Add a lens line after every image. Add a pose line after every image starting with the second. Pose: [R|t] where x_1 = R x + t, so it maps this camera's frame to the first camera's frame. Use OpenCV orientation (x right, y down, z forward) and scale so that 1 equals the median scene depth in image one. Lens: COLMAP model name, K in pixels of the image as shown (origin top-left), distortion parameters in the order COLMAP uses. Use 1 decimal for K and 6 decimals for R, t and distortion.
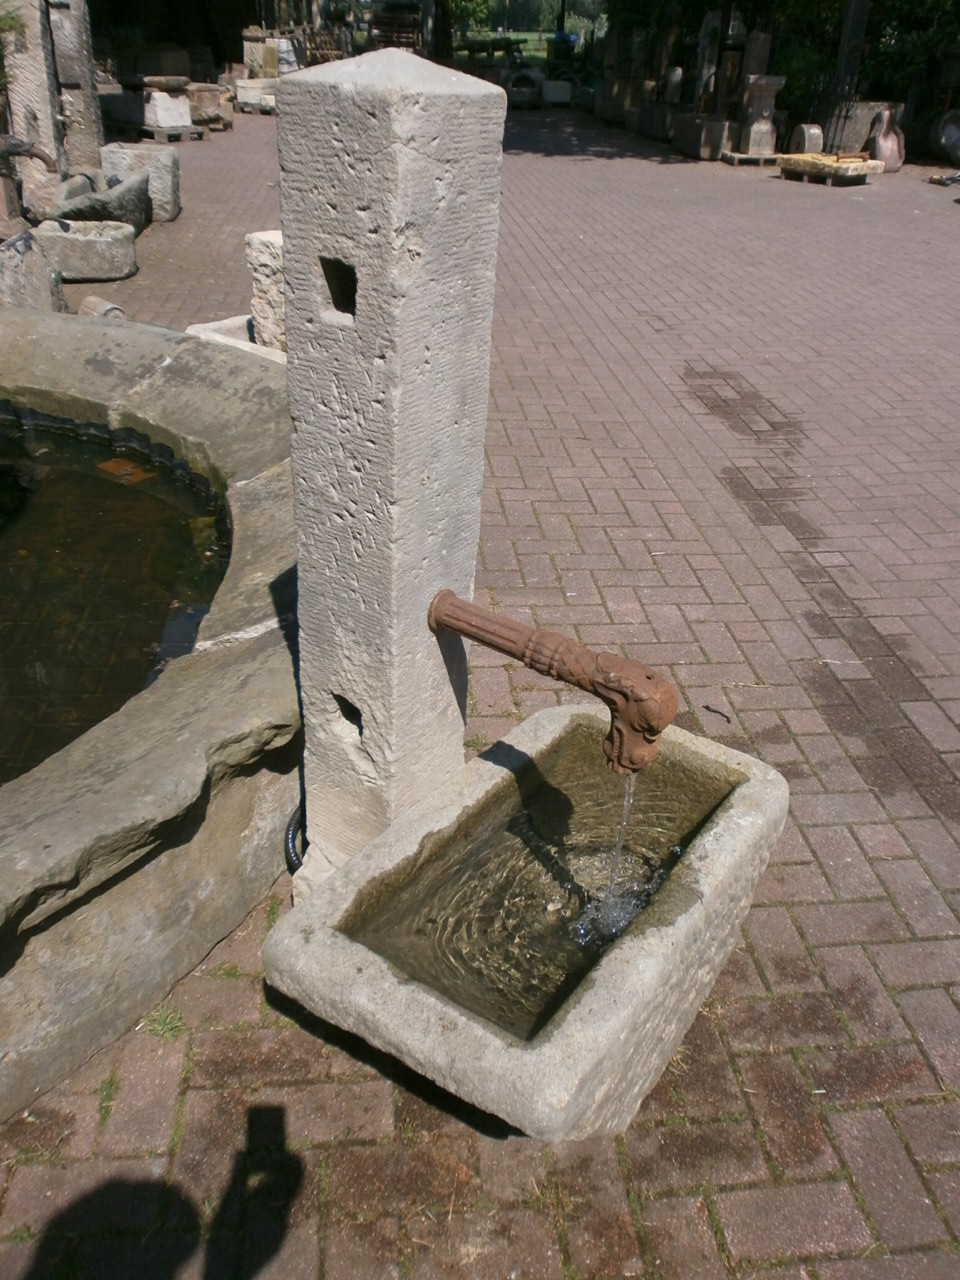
lens RADIAL K [[1018.2, 0, 477.2], [0, 1018.2, 645.4], [0, 0, 1]] dist [-0.071402, 0.077431]
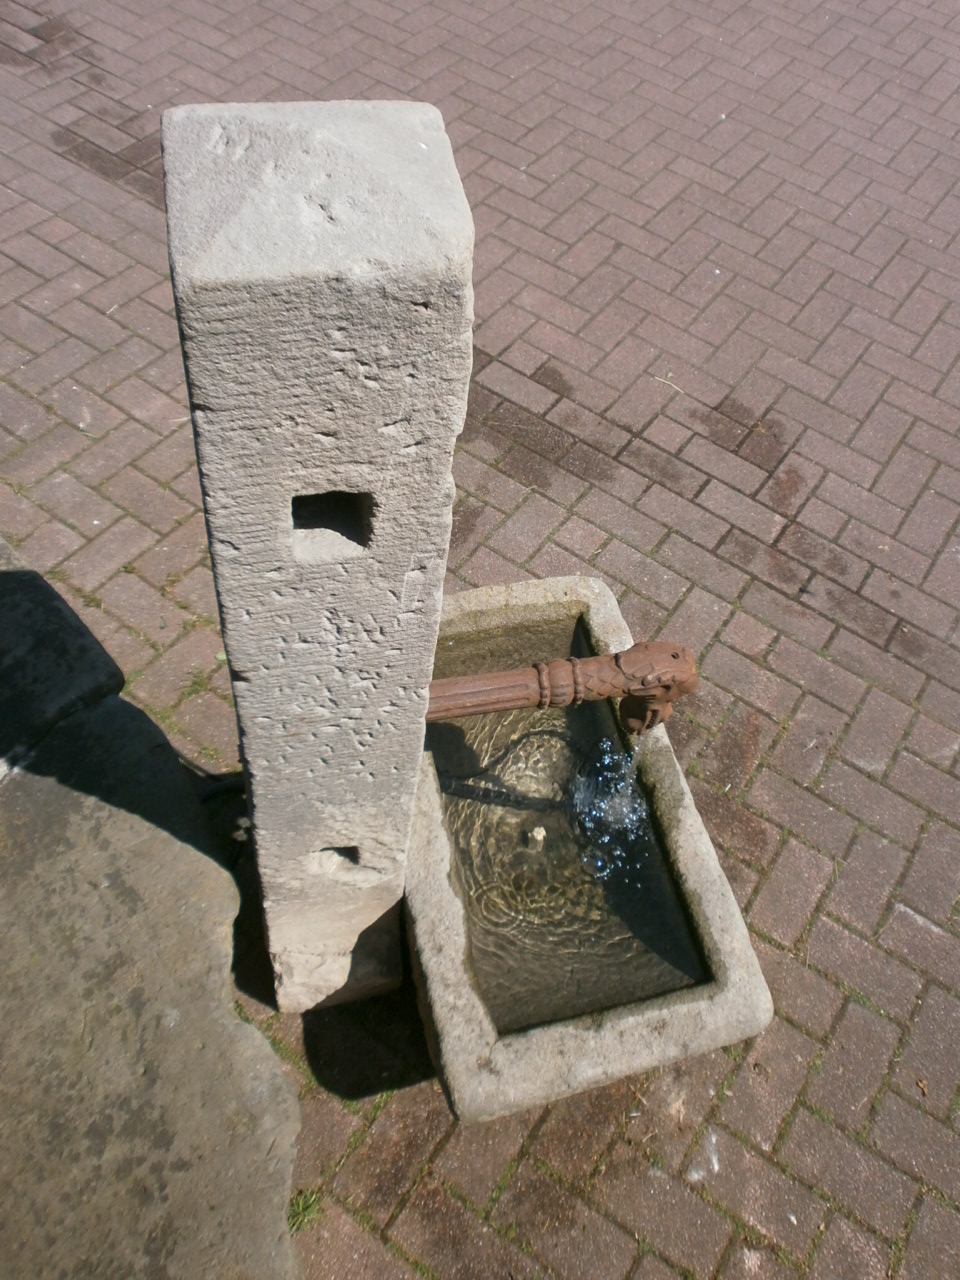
lens RADIAL K [[1025.8, 0, 482.6], [0, 1025.8, 648.3], [0, 0, 1]] dist [-0.045417, 0.055592]
pose [[0.653841, -0.605646, 0.453524, -0.320854], [0.328740, 0.767260, 0.550675, -0.475394], [-0.681485, -0.210963, 0.700766, 0.365063]]
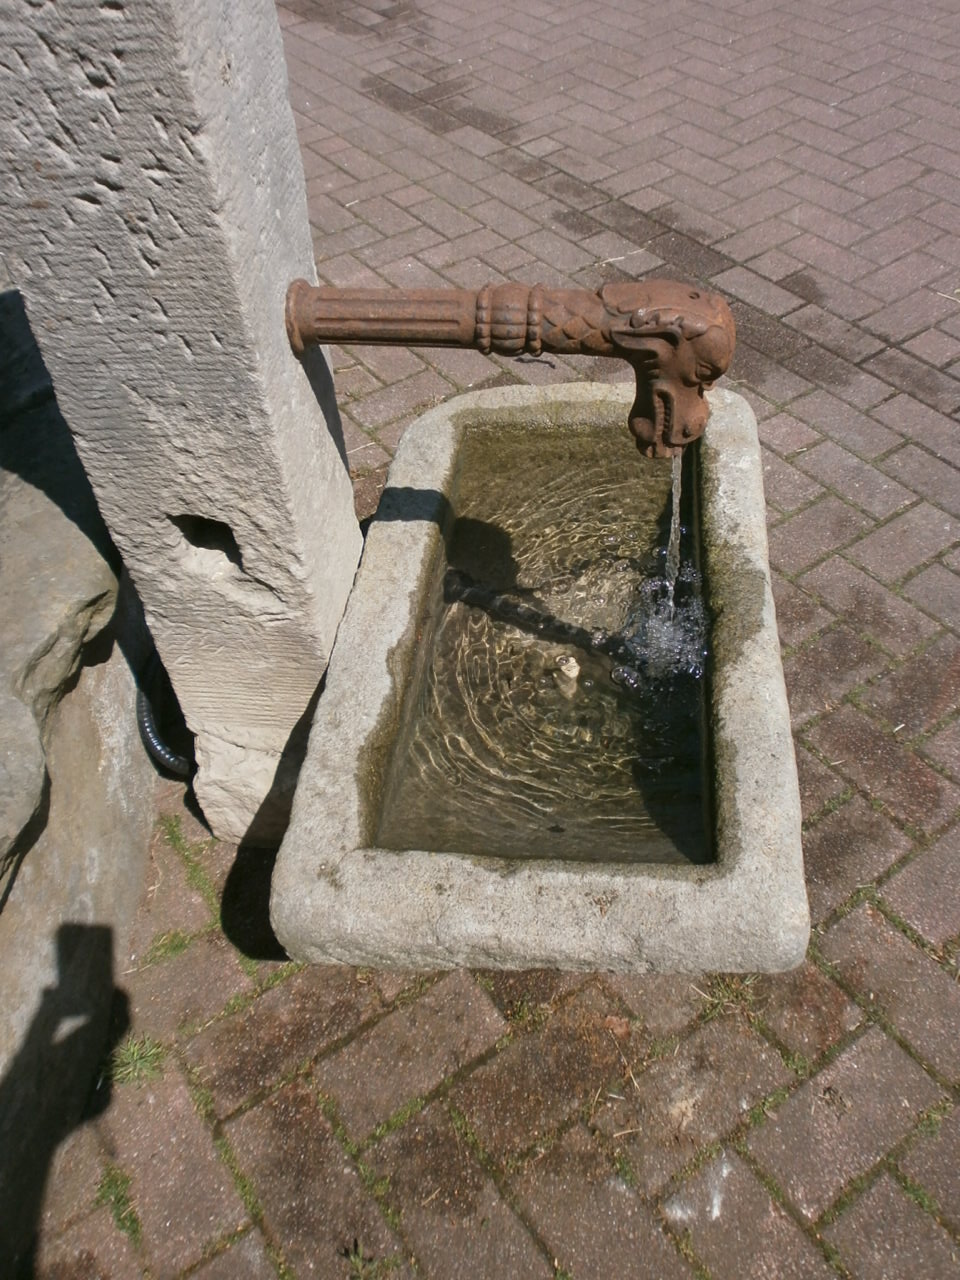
lens RADIAL K [[1026.9, 0, 480.2], [0, 1026.9, 644.9], [0, 0, 1]] dist [-0.075122, 0.086088]
pose [[0.871280, -0.419777, 0.254281, -0.165487], [0.331249, 0.885275, 0.326438, -0.022839], [-0.362140, -0.200188, 0.910373, 0.351504]]
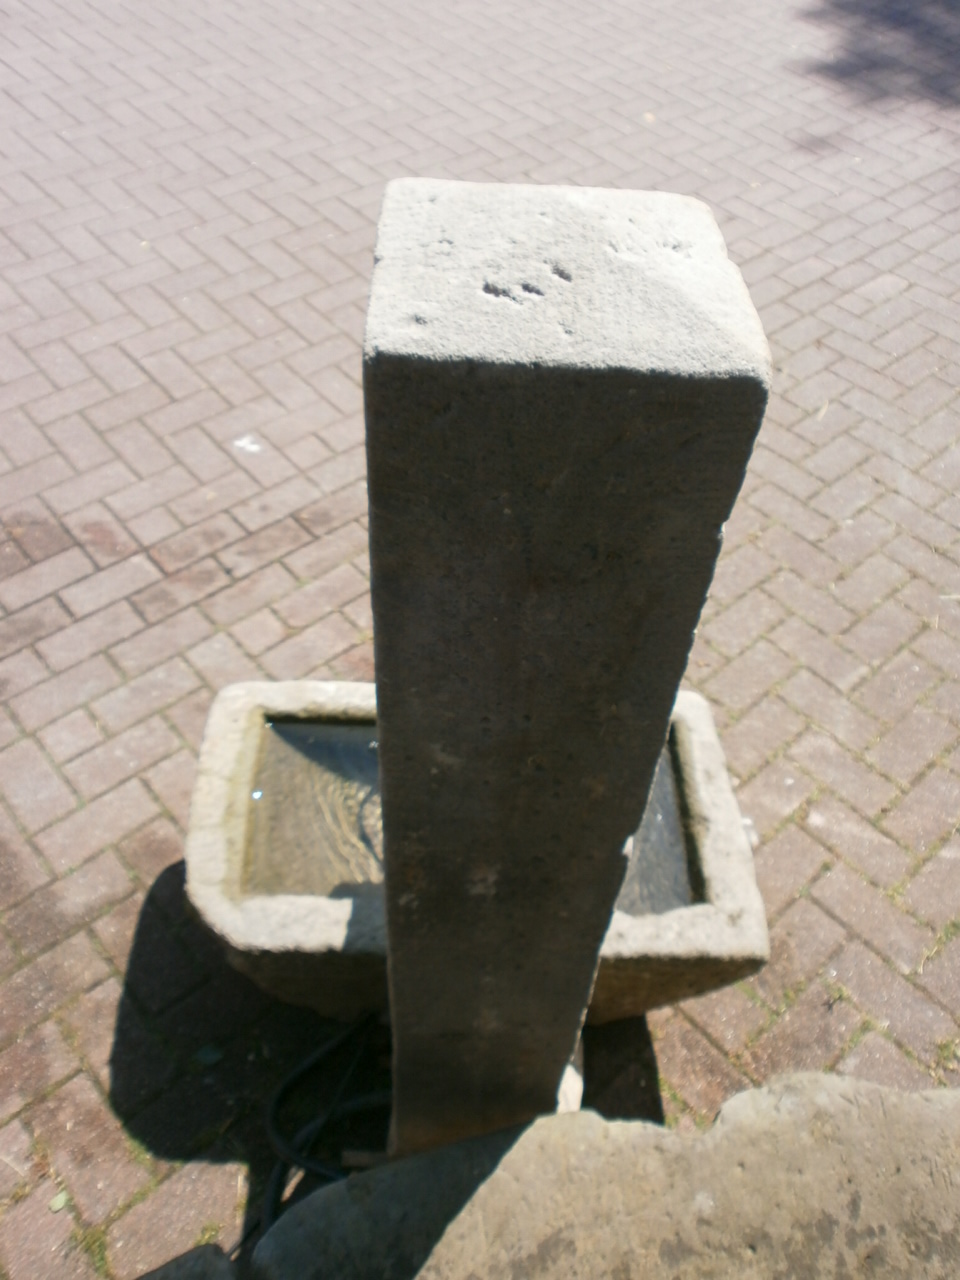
lens RADIAL K [[1025.8, 0, 506.6], [0, 1025.8, 634.4], [0, 0, 1]] dist [-0.047253, 0.056552]
pose [[-0.589998, -0.645735, 0.484694, -0.300509], [0.353980, 0.332671, 0.874087, -0.680745], [-0.725672, 0.687282, 0.032302, 0.821696]]
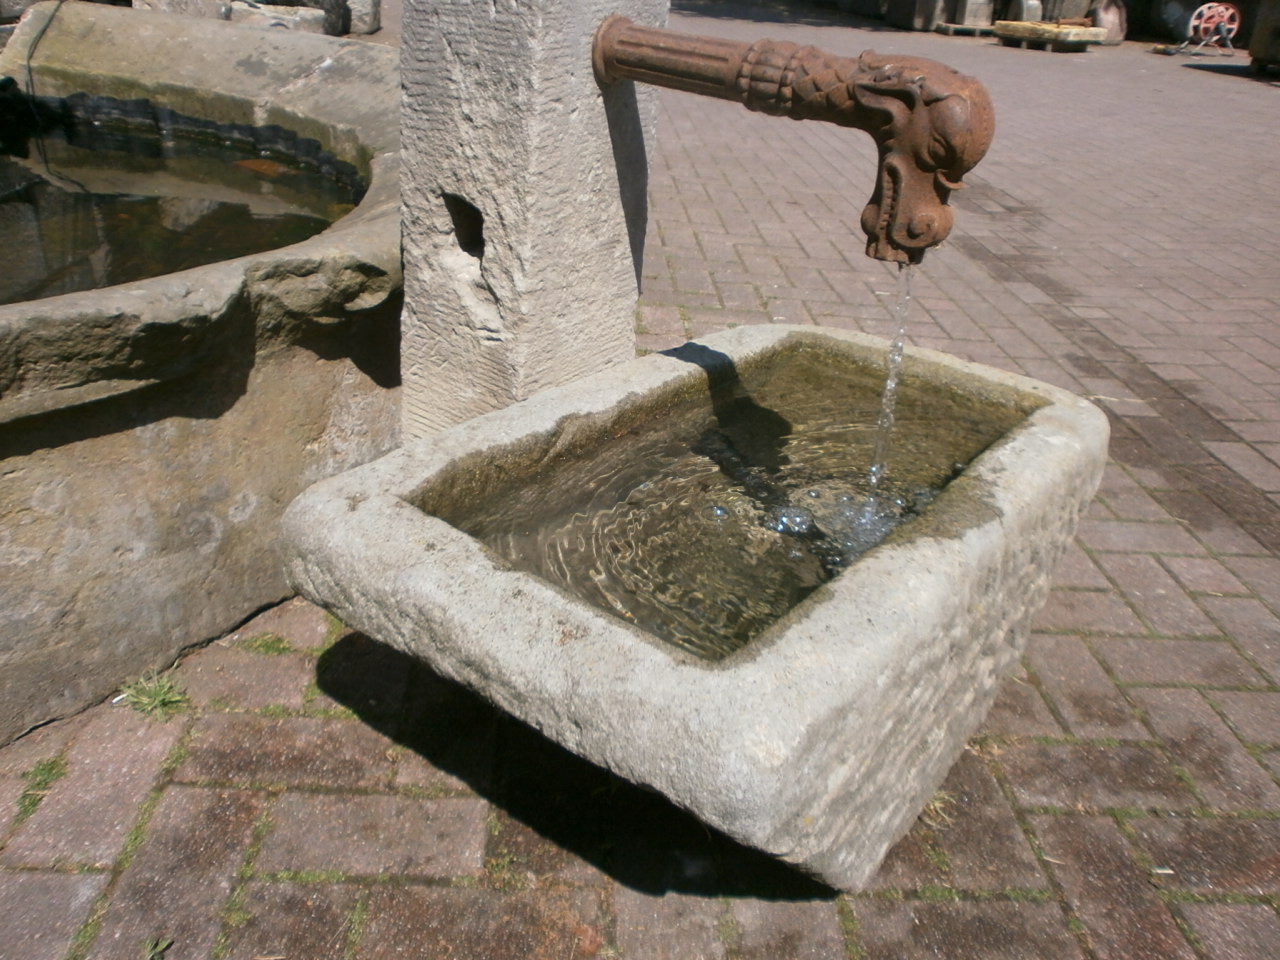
lens RADIAL K [[1022.8, 0, 625.4], [0, 1022.8, 475.8], [0, 0, 1]] dist [-0.070663, 0.077819]
pose [[0.997390, 0.062785, -0.035662, 0.011994], [-0.065099, 0.995564, -0.067933, 0.264781], [0.031239, 0.070078, 0.997052, 0.346445]]
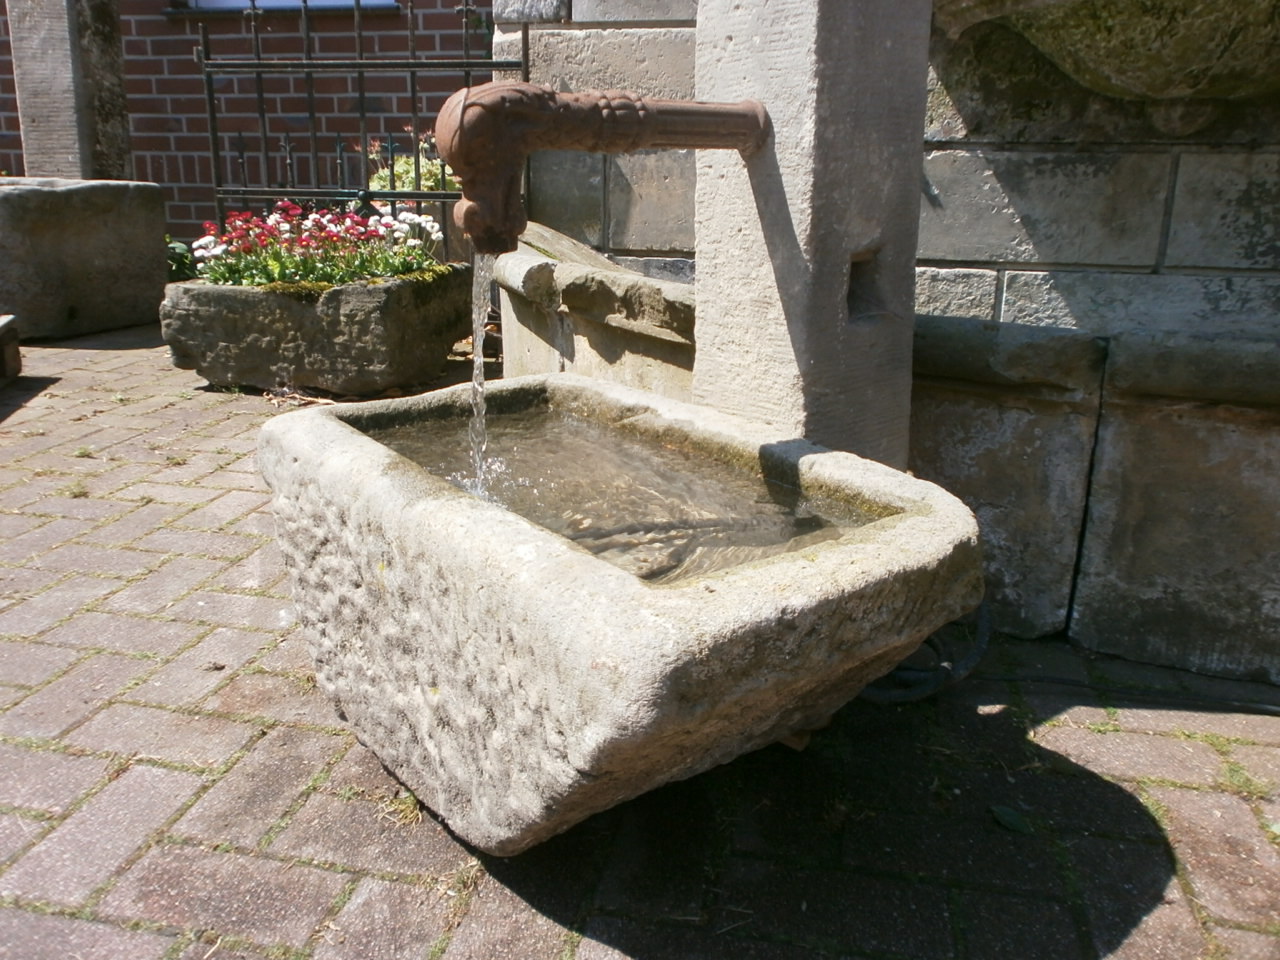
lens RADIAL K [[1007.6, 0, 625.3], [0, 1007.6, 458.0], [0, 0, 1]] dist [-0.064727, 0.065323]
pose [[-0.312068, 0.216483, -0.925067, 0.701032], [-0.513001, 0.781148, 0.355862, -0.056820], [0.799652, 0.585613, -0.132715, 1.099974]]
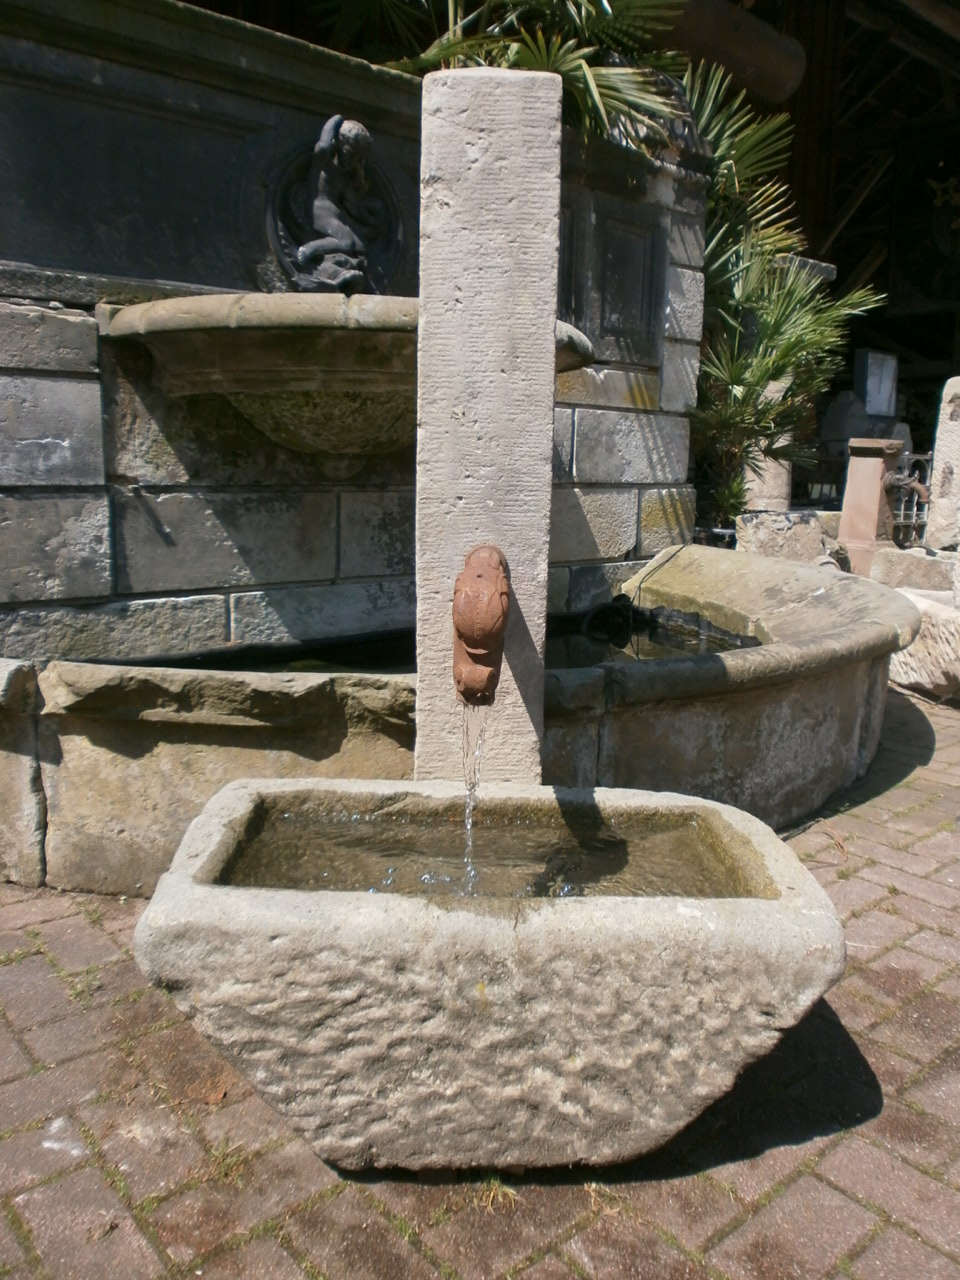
lens RADIAL K [[1007.6, 0, 477.3], [0, 1007.6, 644.7], [0, 0, 1]] dist [-0.064727, 0.065323]
pose [[0.571429, 0.123190, -0.811353, 0.734690], [-0.426068, 0.889514, -0.165018, 0.191454], [0.701381, 0.439988, 0.560781, 0.439422]]
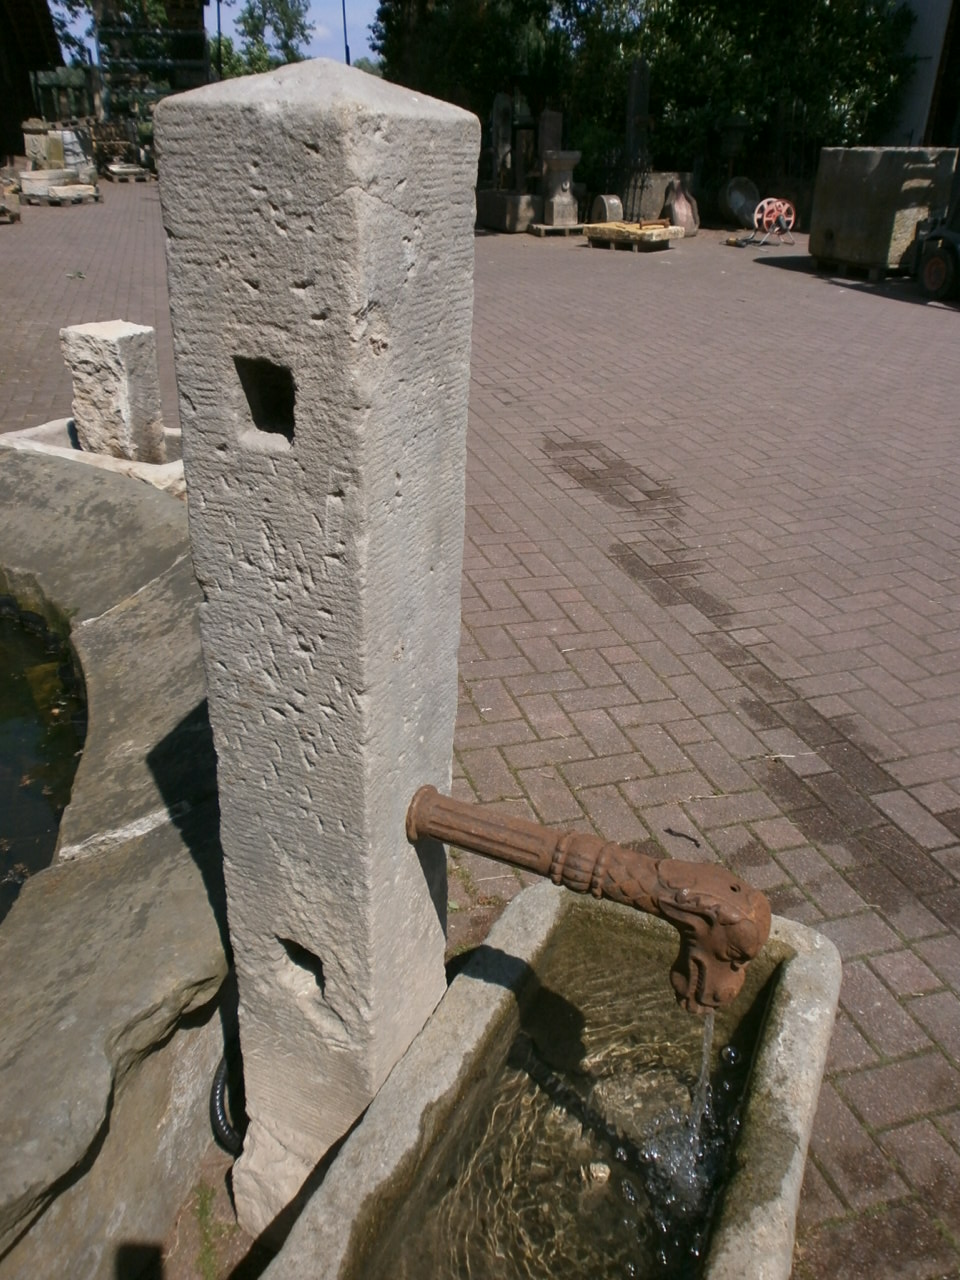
lens RADIAL K [[1022.8, 0, 479.4], [0, 1022.8, 645.6], [0, 0, 1]] dist [-0.070663, 0.077819]
pose [[0.981517, -0.100671, 0.162756, -0.095865], [0.111586, 0.991981, -0.059355, -0.100377], [-0.155475, 0.076419, 0.984879, 0.236787]]
